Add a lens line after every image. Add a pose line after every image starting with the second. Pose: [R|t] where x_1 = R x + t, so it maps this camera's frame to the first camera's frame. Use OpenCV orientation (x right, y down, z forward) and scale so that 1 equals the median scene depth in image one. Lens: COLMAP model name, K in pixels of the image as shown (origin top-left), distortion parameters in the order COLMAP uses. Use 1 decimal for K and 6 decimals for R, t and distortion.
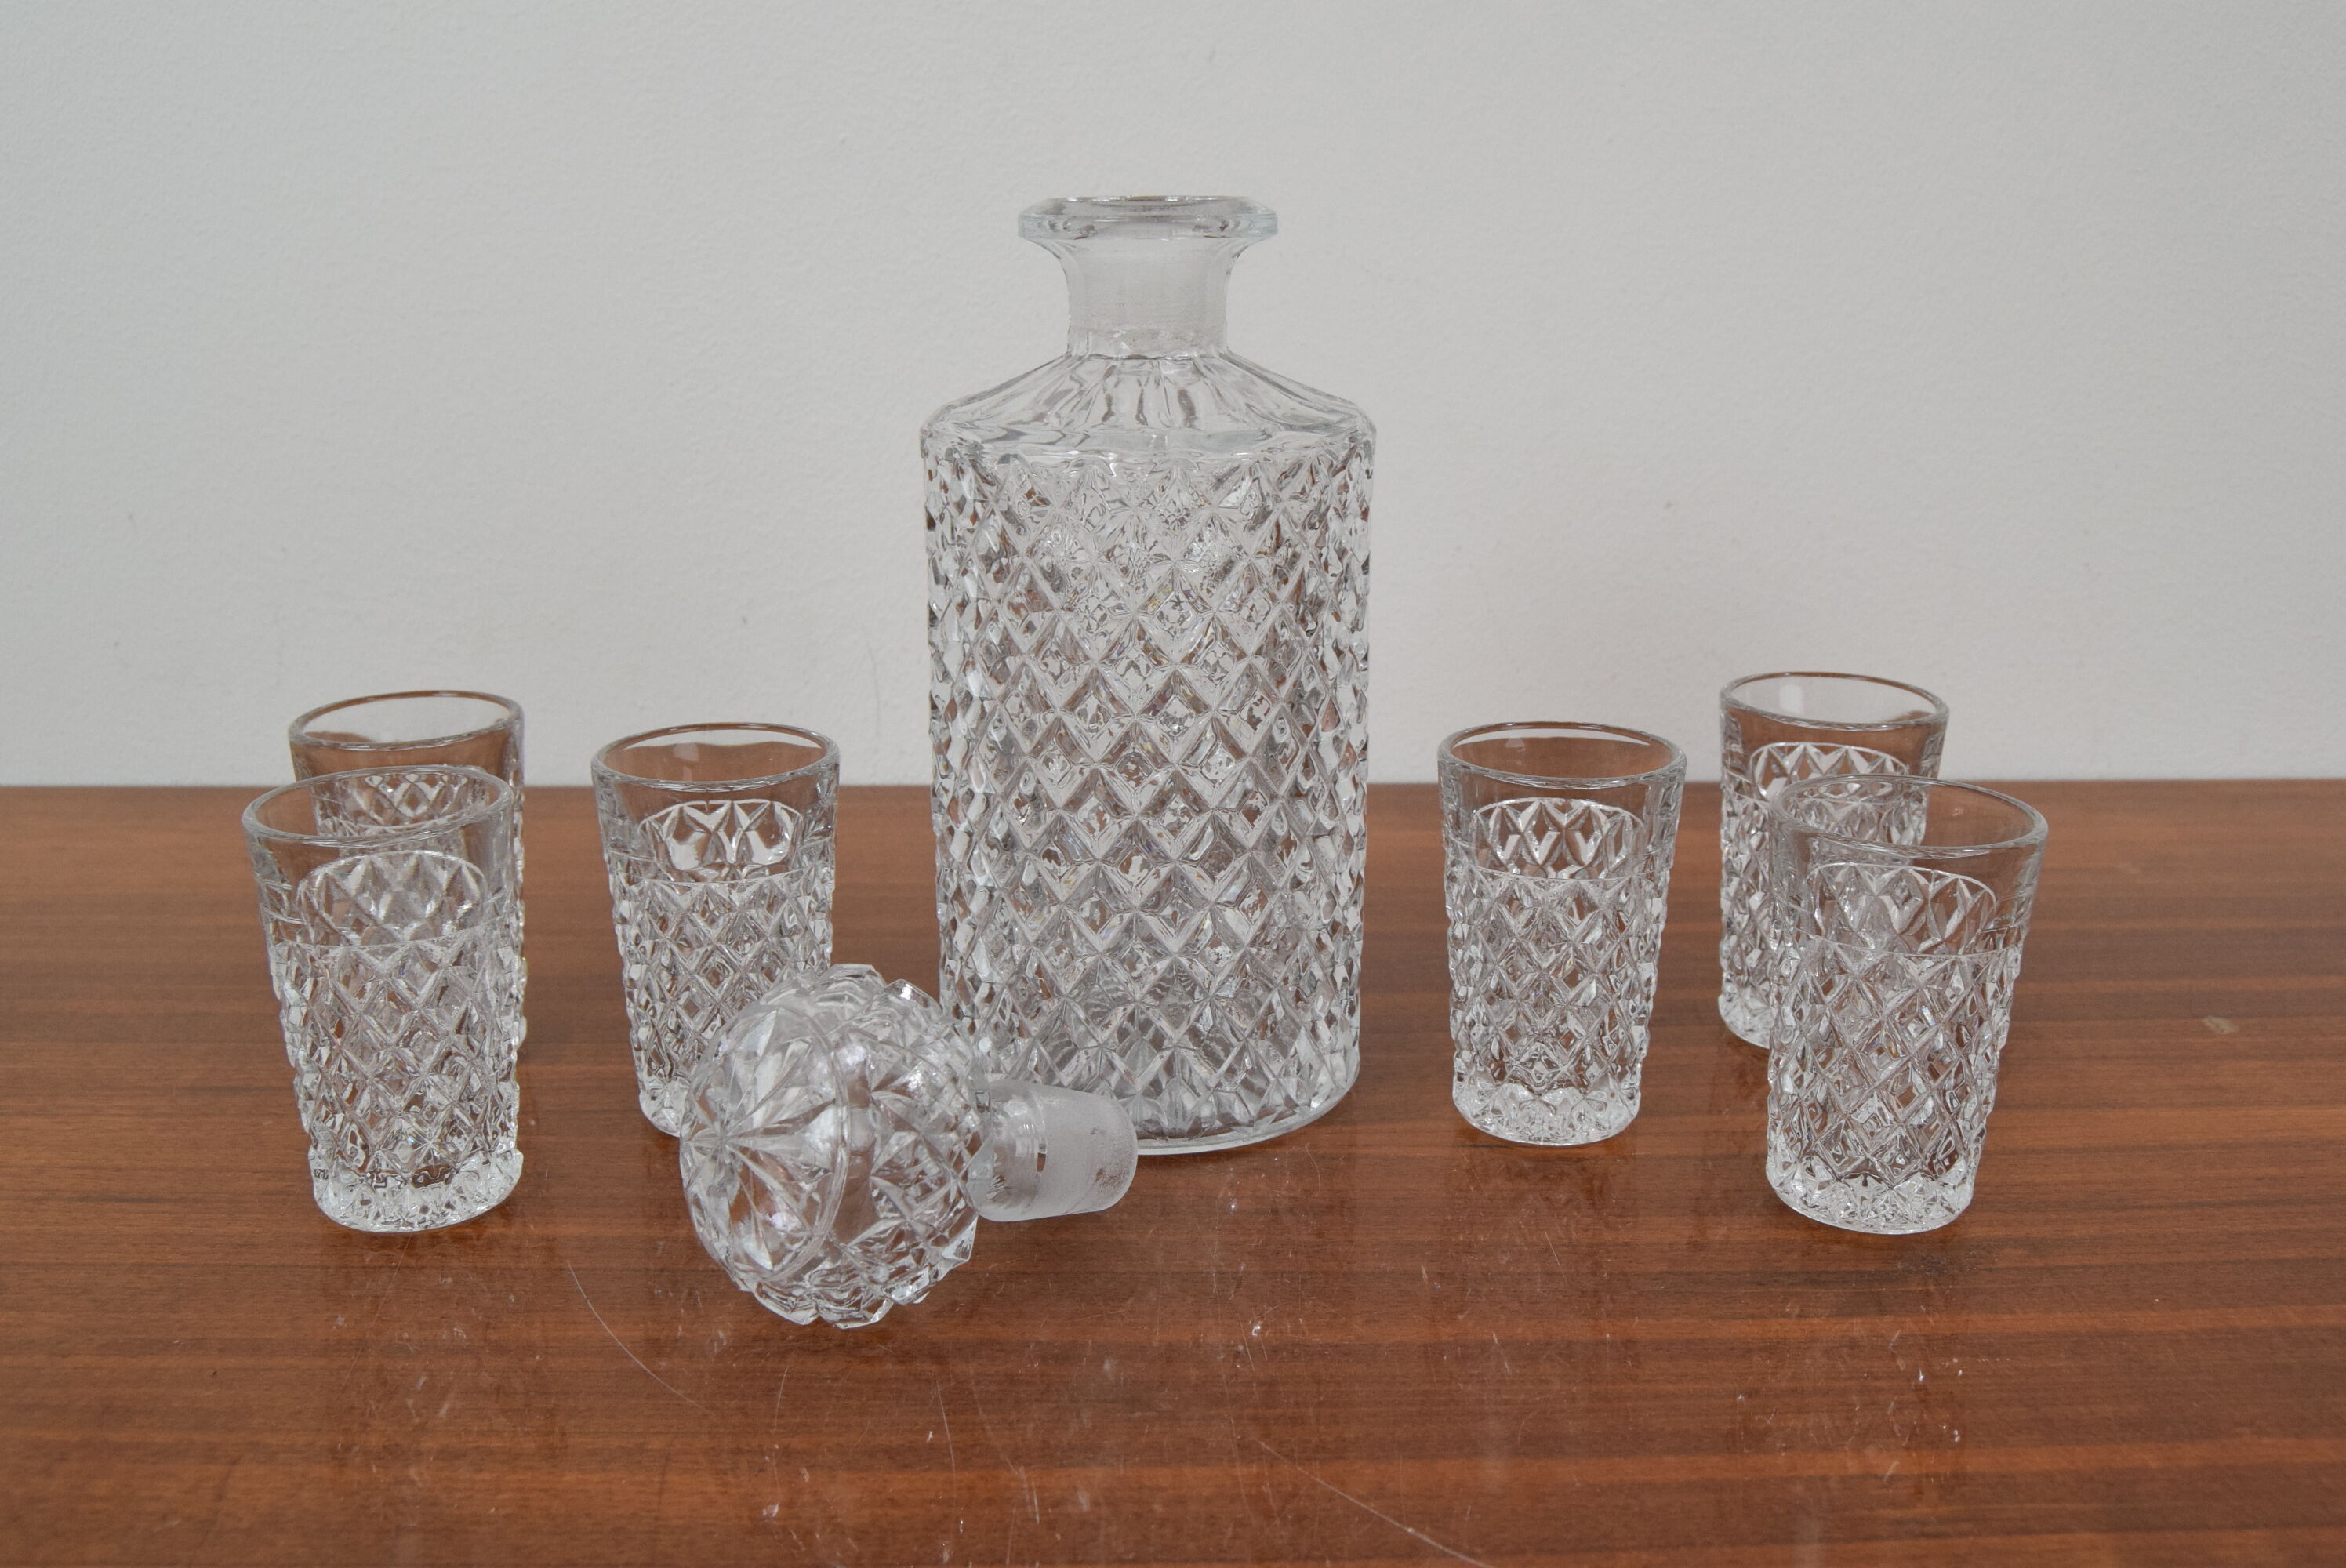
lens RADIAL K [[2260.8, 0, 1173.0], [0, 2260.8, 784.0], [0, 0, 1]] dist [-0.088011, 0.033937]
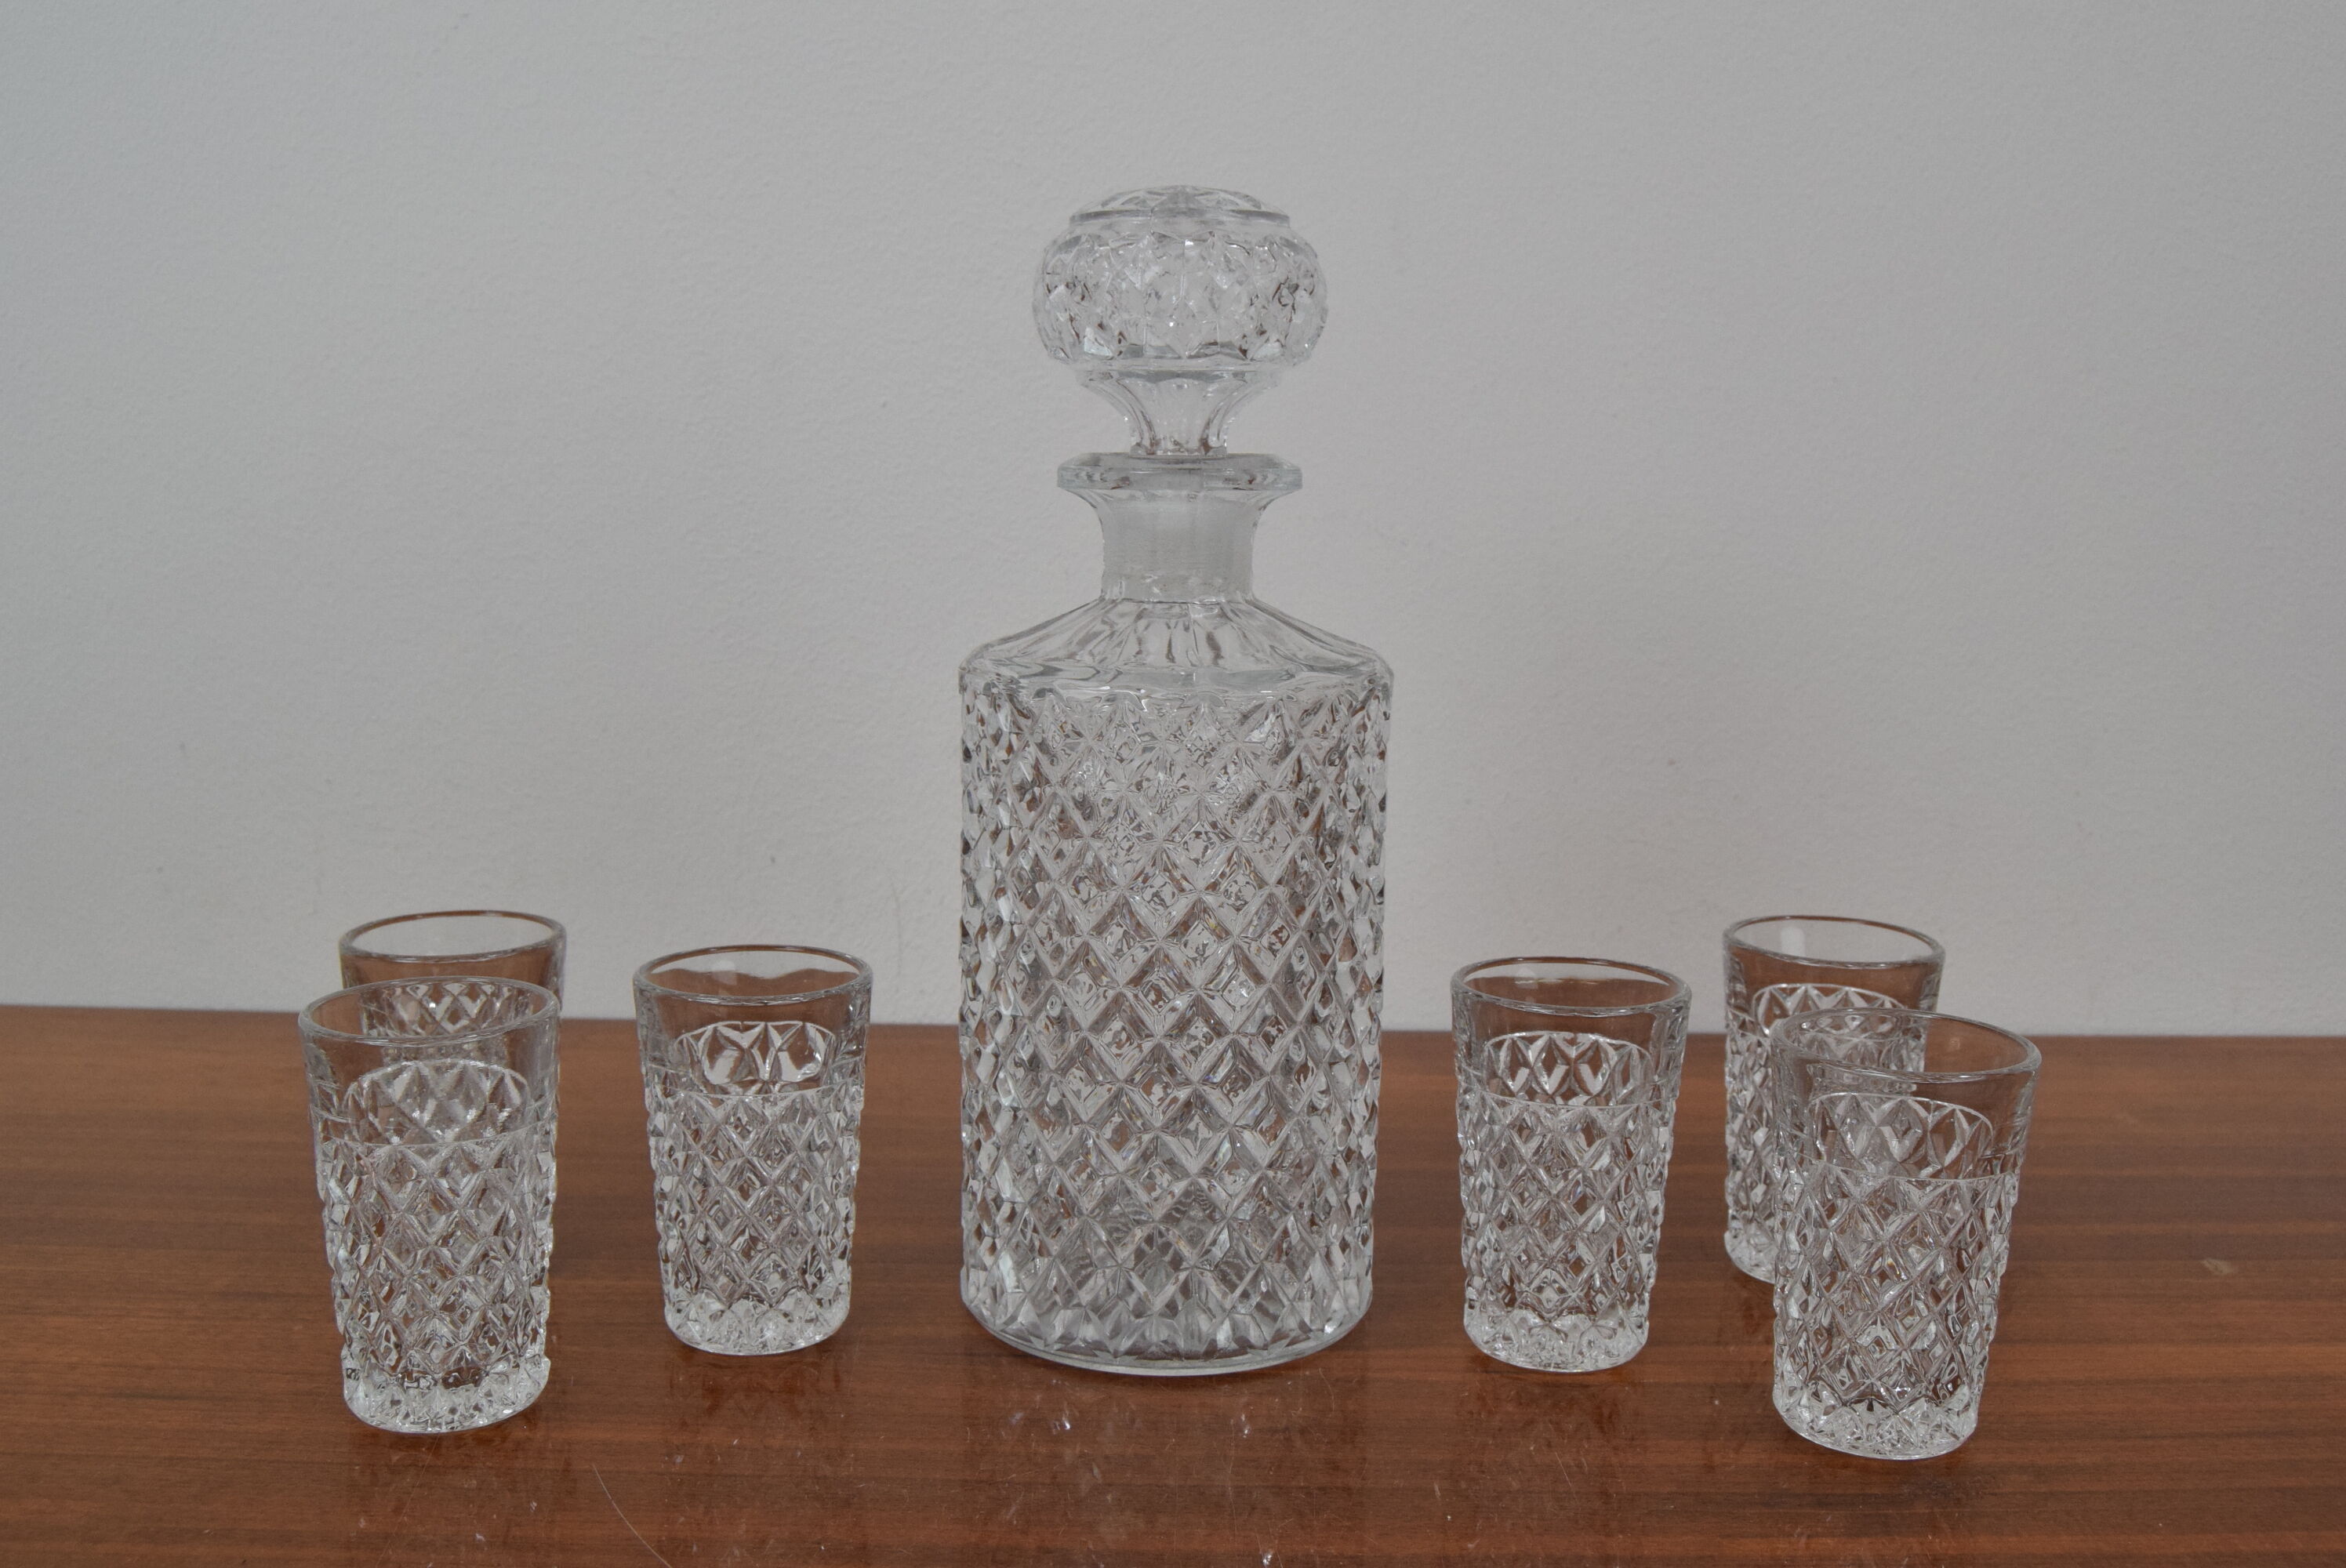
lens RADIAL K [[2260.8, 0, 1173.0], [0, 2260.8, 784.0], [0, 0, 1]] dist [-0.088011, 0.033937]
pose [[0.999867, 0.016160, -0.002319, -0.009372], [-0.016322, 0.992349, -0.122381, 0.024725], [0.000324, 0.122402, 0.992481, -0.038269]]
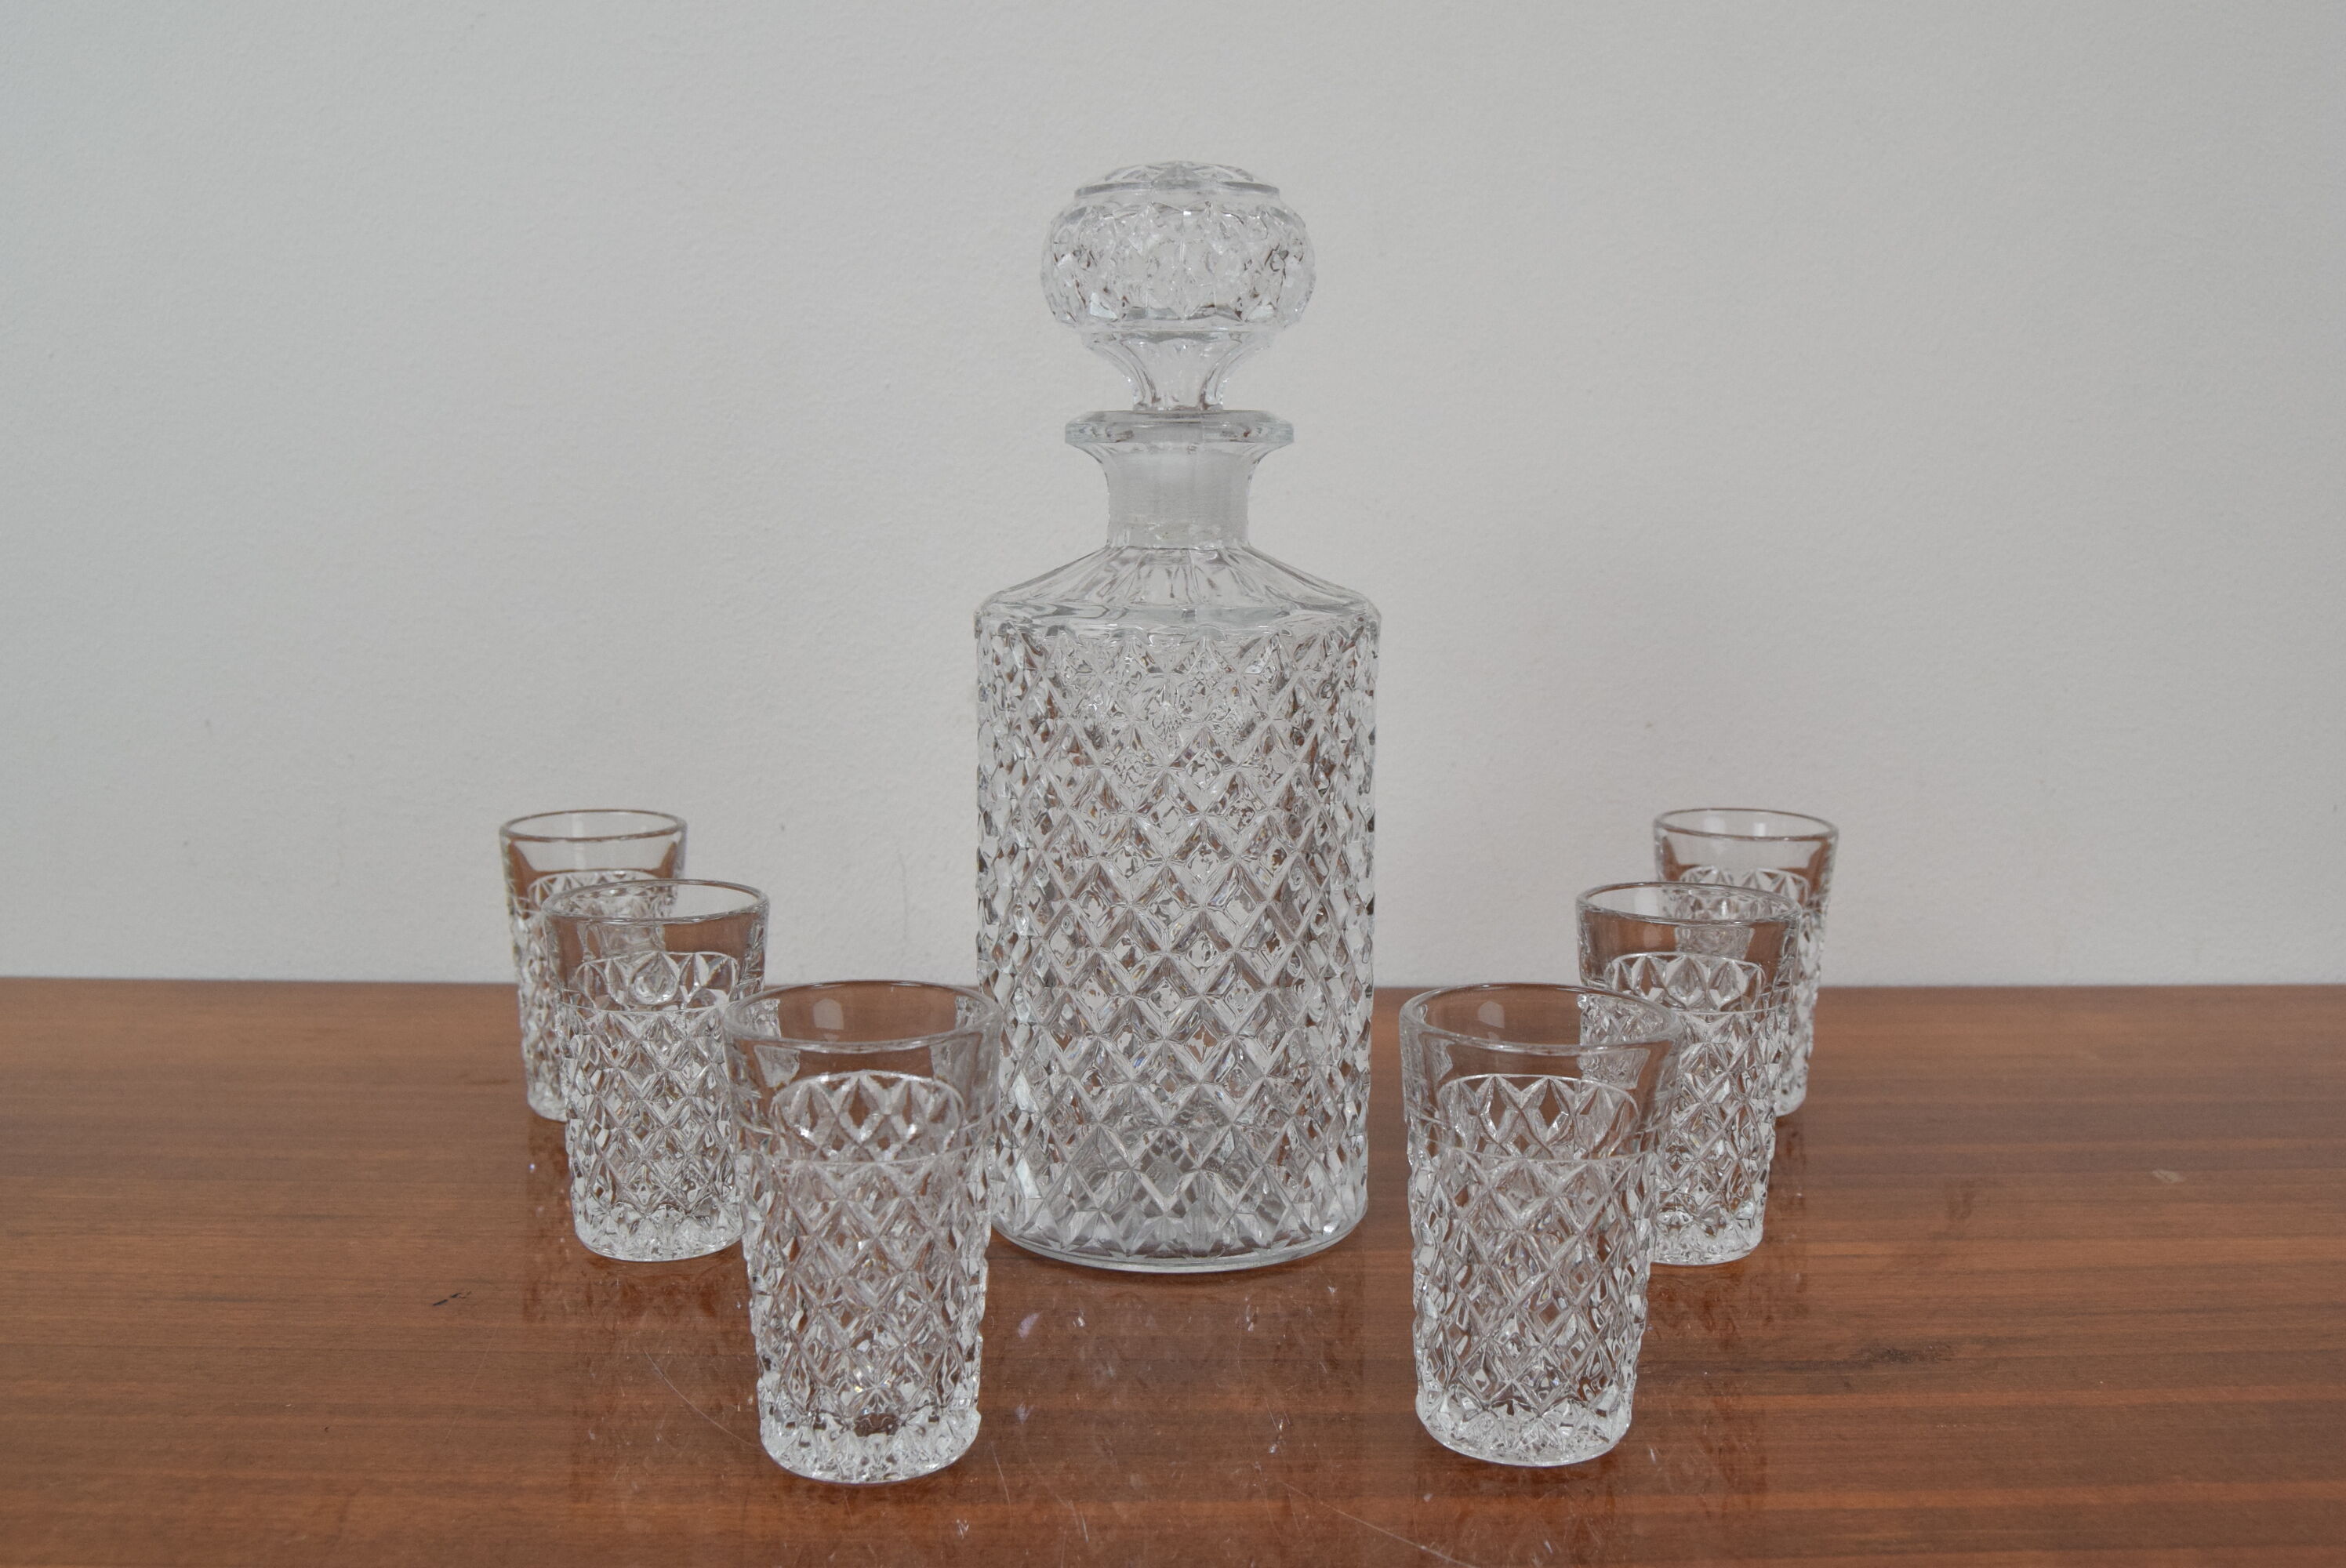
lens RADIAL K [[2314.9, 0, 1173.0], [0, 2314.9, 784.0], [0, 0, 1]] dist [-0.086448, 0.024983]
pose [[0.999960, 0.006187, 0.006391, -0.020647], [-0.005266, 0.990815, -0.135125, 0.084391], [-0.007169, 0.135086, 0.990808, -0.131593]]
